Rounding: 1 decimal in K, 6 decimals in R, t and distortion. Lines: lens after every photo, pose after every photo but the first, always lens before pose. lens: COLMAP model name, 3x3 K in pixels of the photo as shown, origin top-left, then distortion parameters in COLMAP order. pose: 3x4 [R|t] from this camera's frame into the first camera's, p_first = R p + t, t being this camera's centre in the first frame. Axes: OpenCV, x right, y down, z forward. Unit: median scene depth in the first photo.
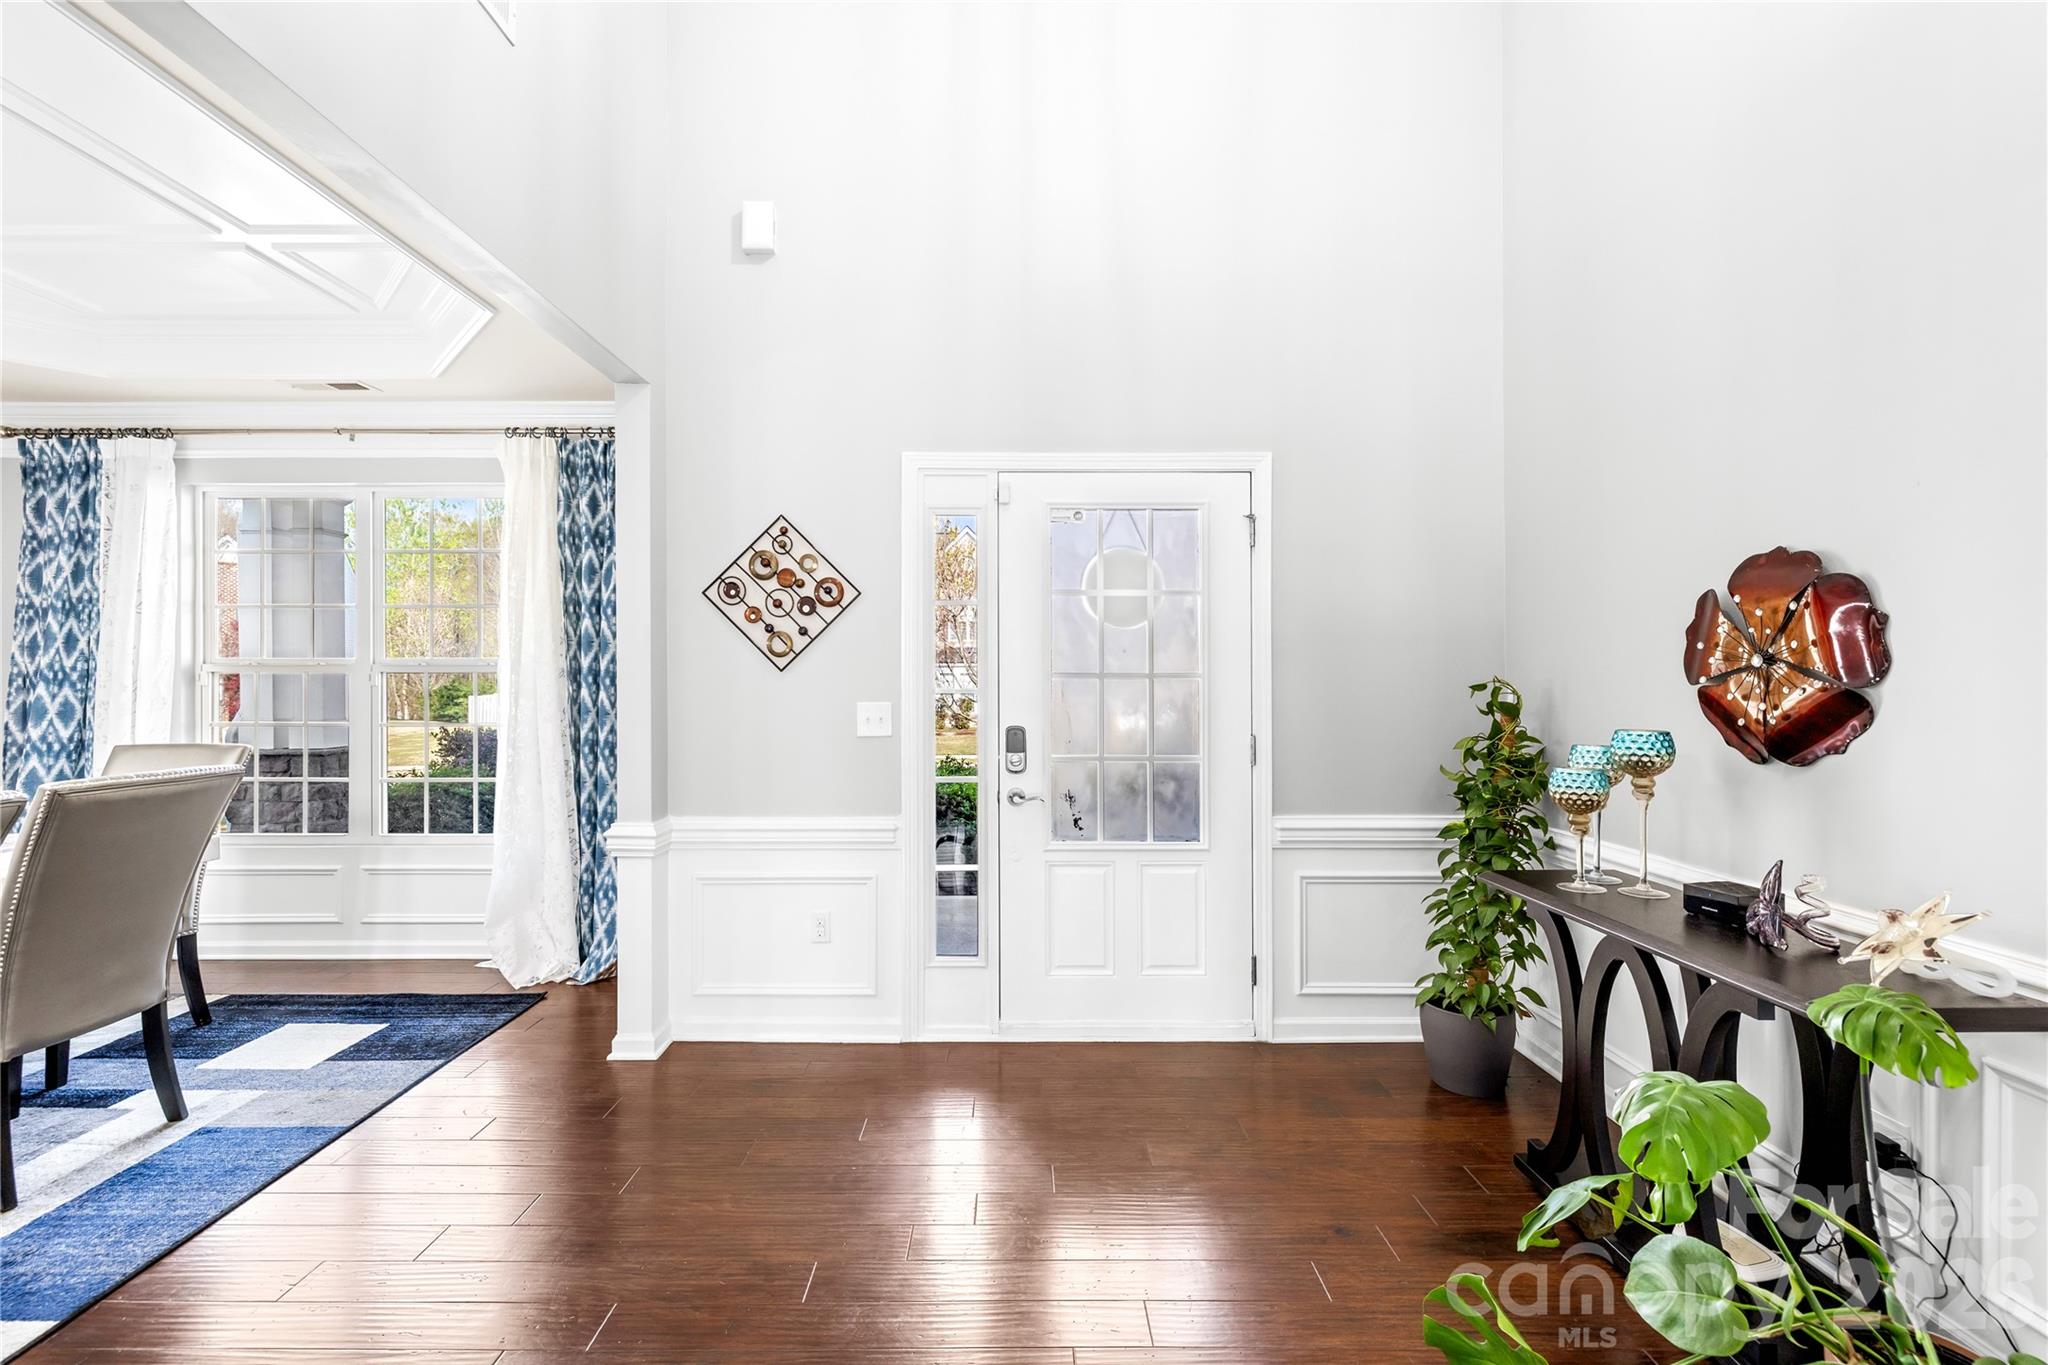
lens RADIAL K [[892.0, 0, 1009.2], [0, 892.0, 678.5], [0, 0, 1]] dist [-0.001413, 0.000116]
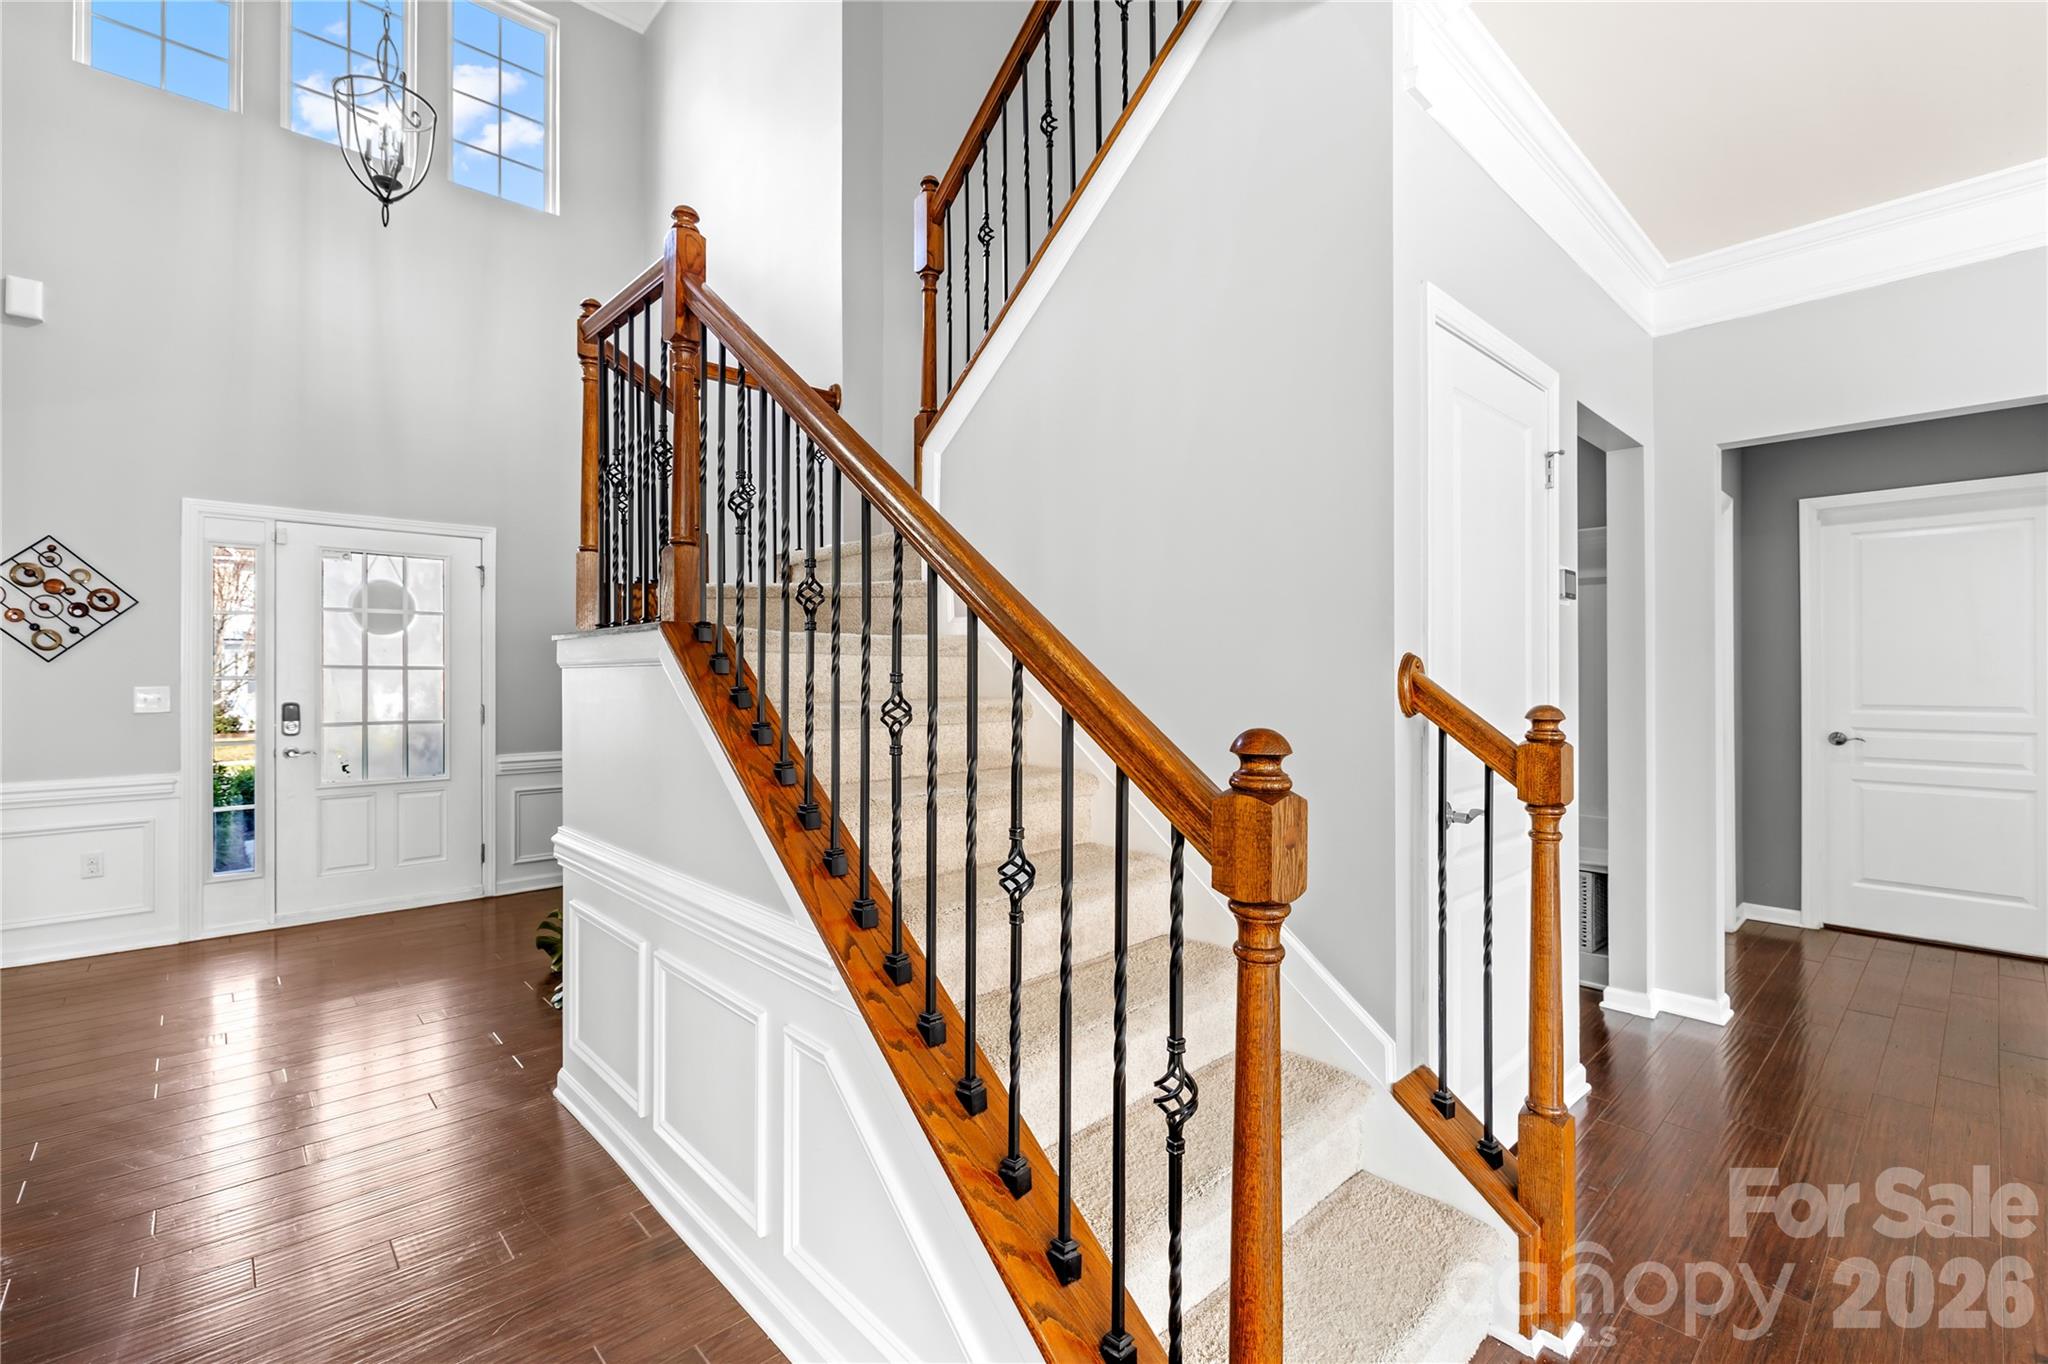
lens RADIAL K [[892.0, 0, 1011.1], [0, 892.0, 667.1], [0, 0, 1]] dist [-0.001413, 0.000116]
pose [[0.728158, 0.004890, 0.685392, -0.129711], [-0.001780, 0.999985, -0.005243, 0.003056], [-0.685407, 0.002598, 0.728155, -0.805269]]
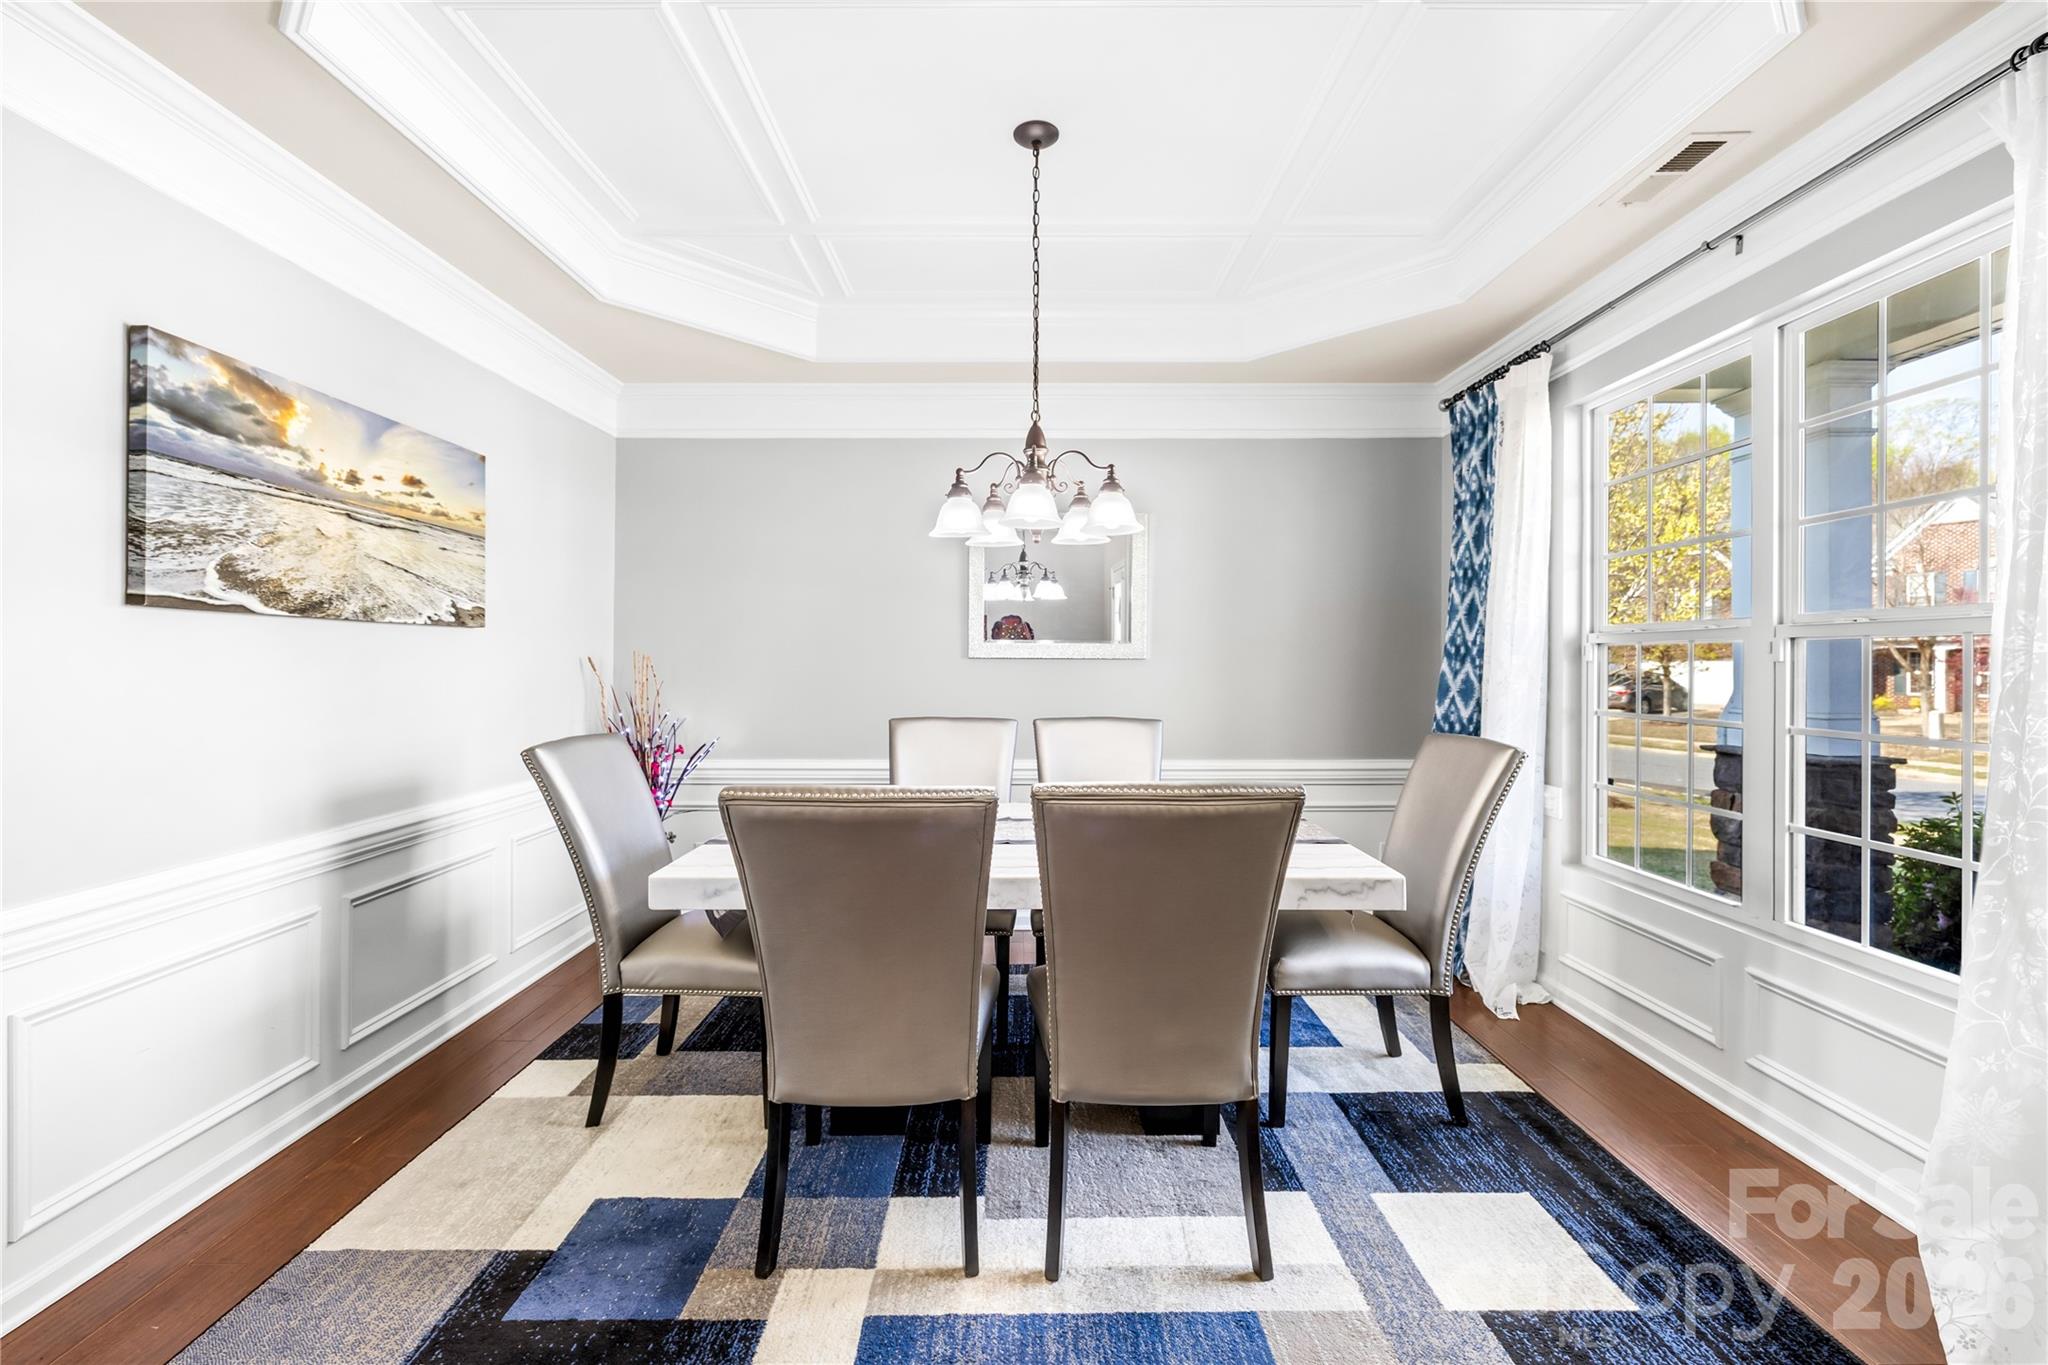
lens RADIAL K [[892.0, 0, 1022.9], [0, 892.0, 667.0], [0, 0, 1]] dist [-0.001413, 0.000116]
pose [[0.025489, 0.009401, -0.999631, -0.195119], [0.001329, 0.999955, 0.009438, 0.005789], [0.999674, -0.001569, 0.025475, 0.661403]]
